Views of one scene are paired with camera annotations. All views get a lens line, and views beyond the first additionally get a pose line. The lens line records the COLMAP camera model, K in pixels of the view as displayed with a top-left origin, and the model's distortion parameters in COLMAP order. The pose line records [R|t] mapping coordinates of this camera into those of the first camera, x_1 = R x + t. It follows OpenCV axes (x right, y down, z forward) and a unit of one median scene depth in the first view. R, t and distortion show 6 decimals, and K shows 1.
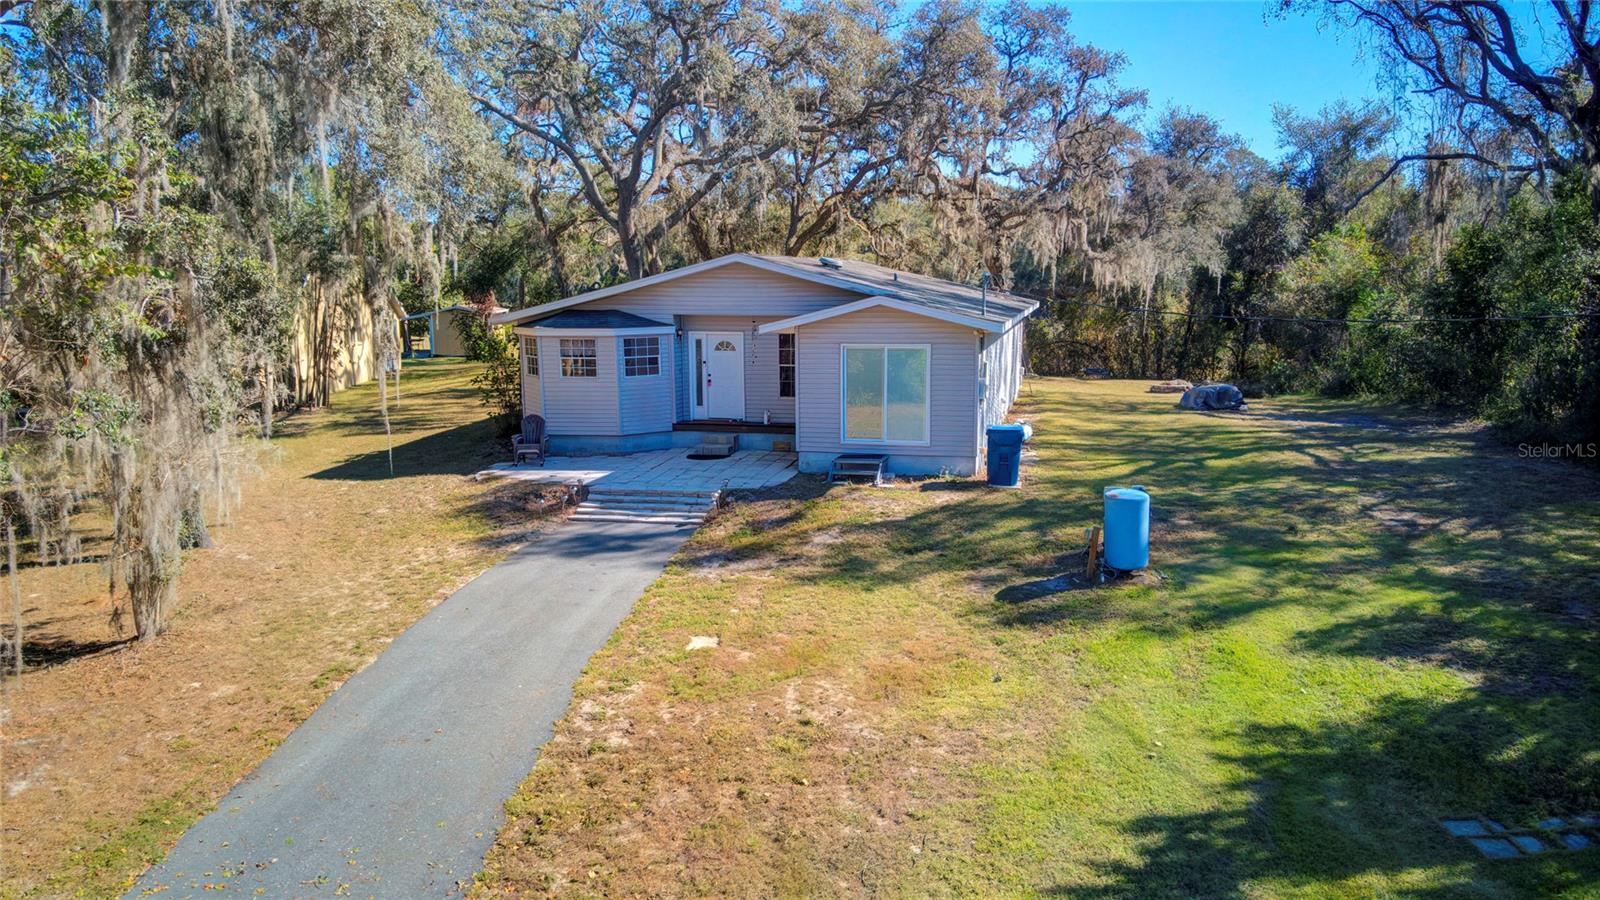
lens RADIAL K [[1074.4, 0, 759.5], [0, 1074.4, 472.2], [0, 0, 1]] dist [0.060949, -0.089546]
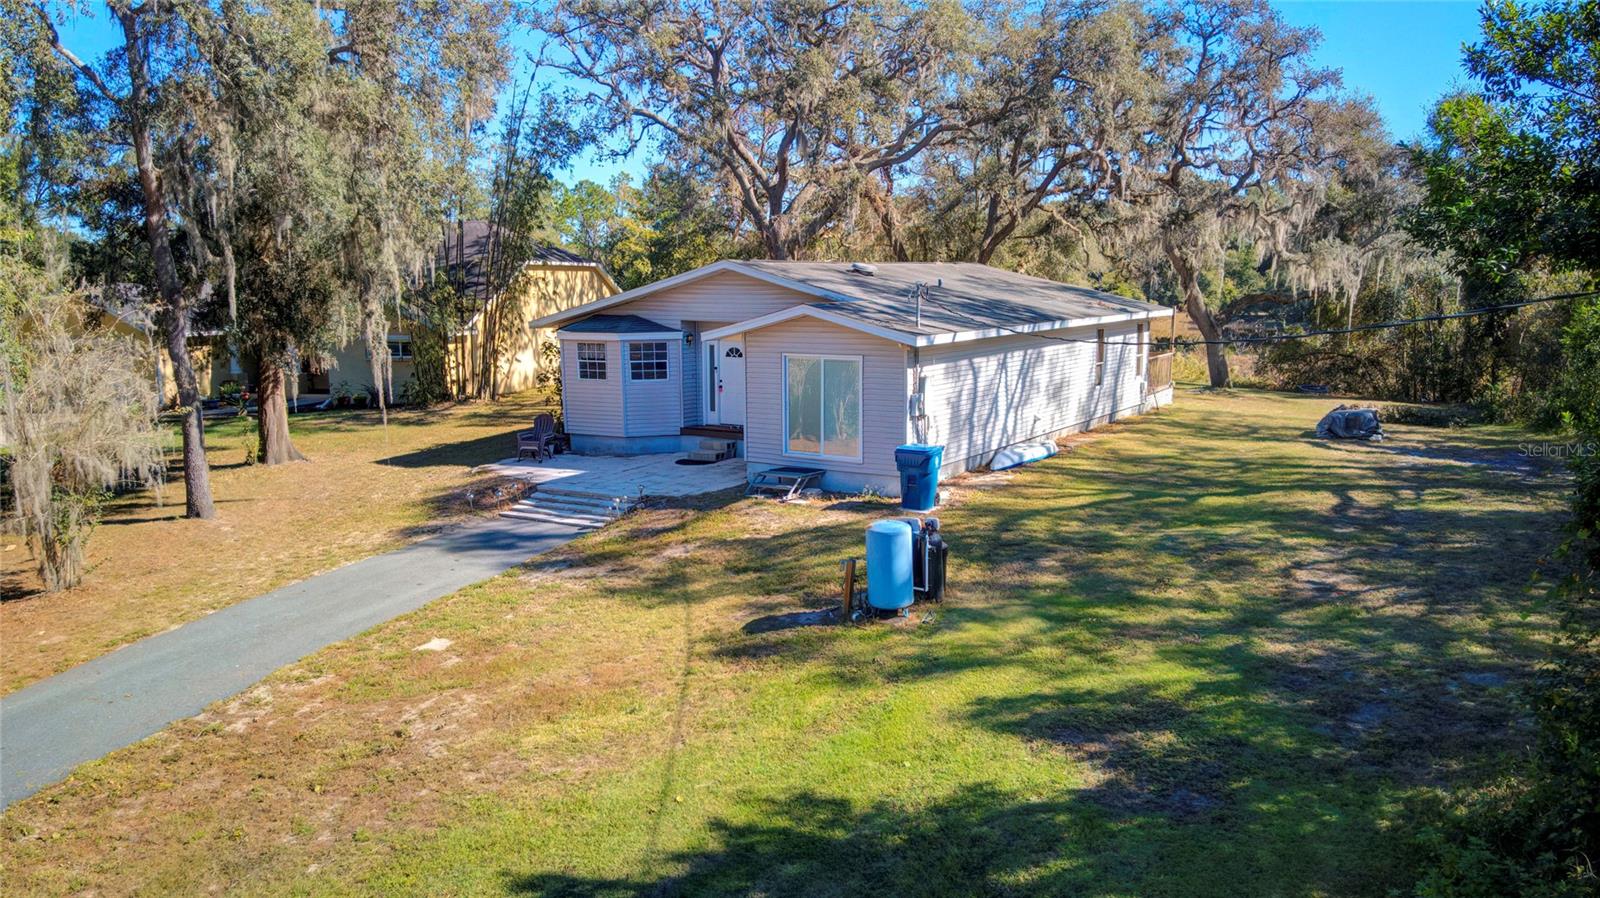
lens RADIAL K [[1074.4, 0, 810.5], [0, 1074.4, 459.1], [0, 0, 1]] dist [0.060949, -0.089546]
pose [[0.952416, 0.050995, -0.300505, 0.371705], [-0.054908, 0.998481, -0.004584, -0.019634], [0.299815, 0.020866, 0.953769, 0.078875]]
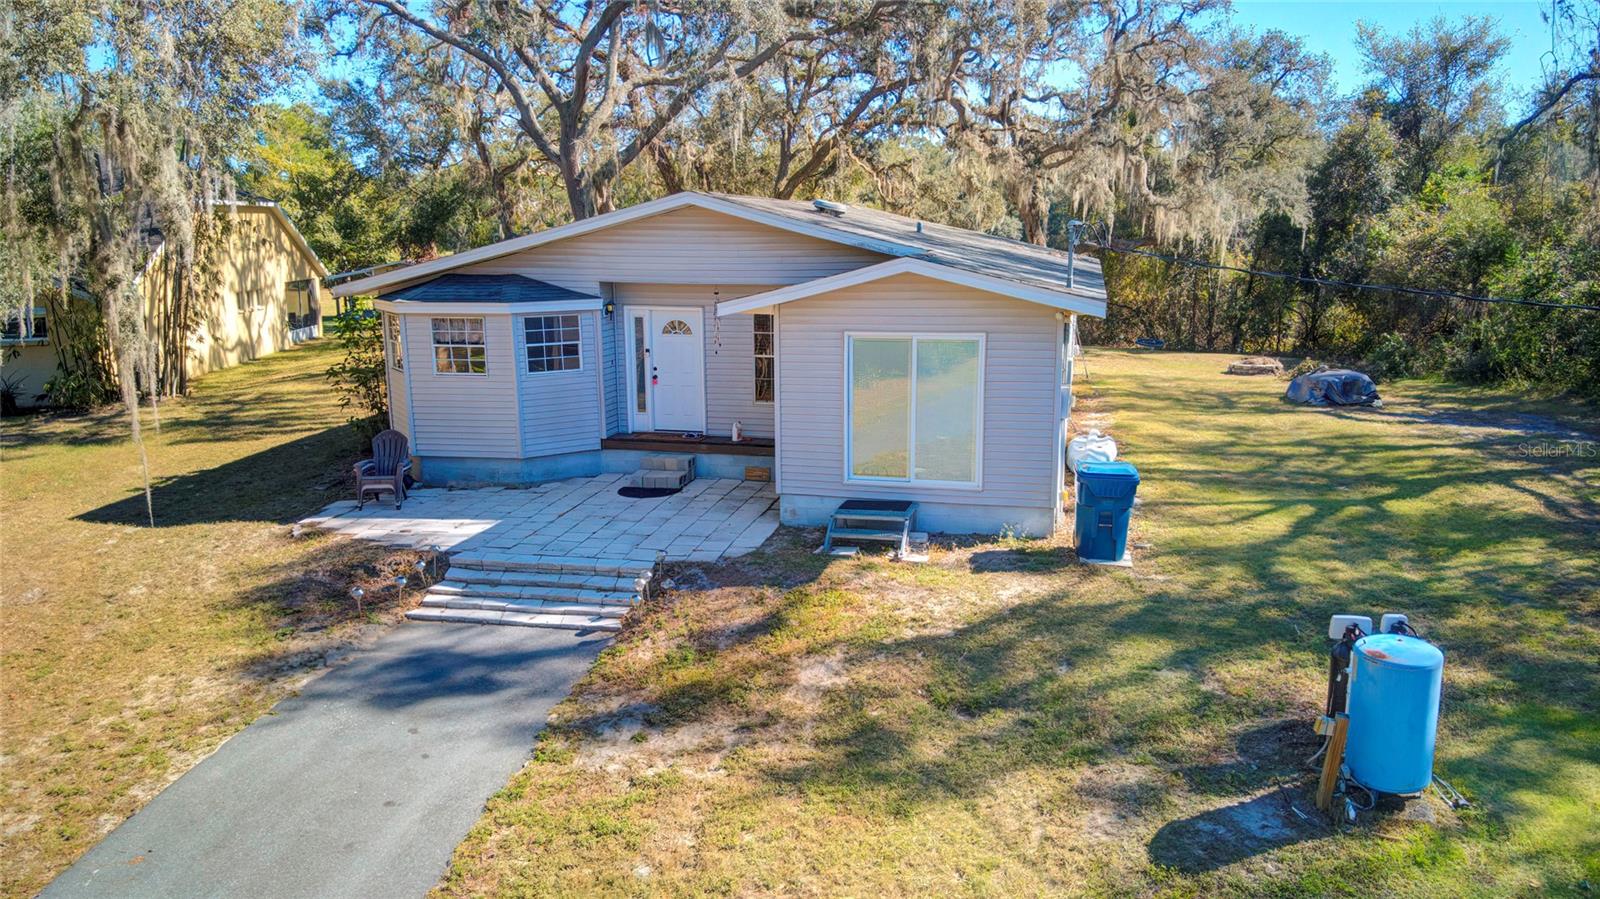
lens RADIAL K [[1074.4, 0, 766.1], [0, 1074.4, 463.5], [0, 0, 1]] dist [0.060949, -0.089546]
pose [[0.999964, -0.000621, 0.008461, 0.021640], [0.000320, 0.999370, 0.035485, -0.059180], [-0.008477, -0.035482, 0.999334, 0.330719]]
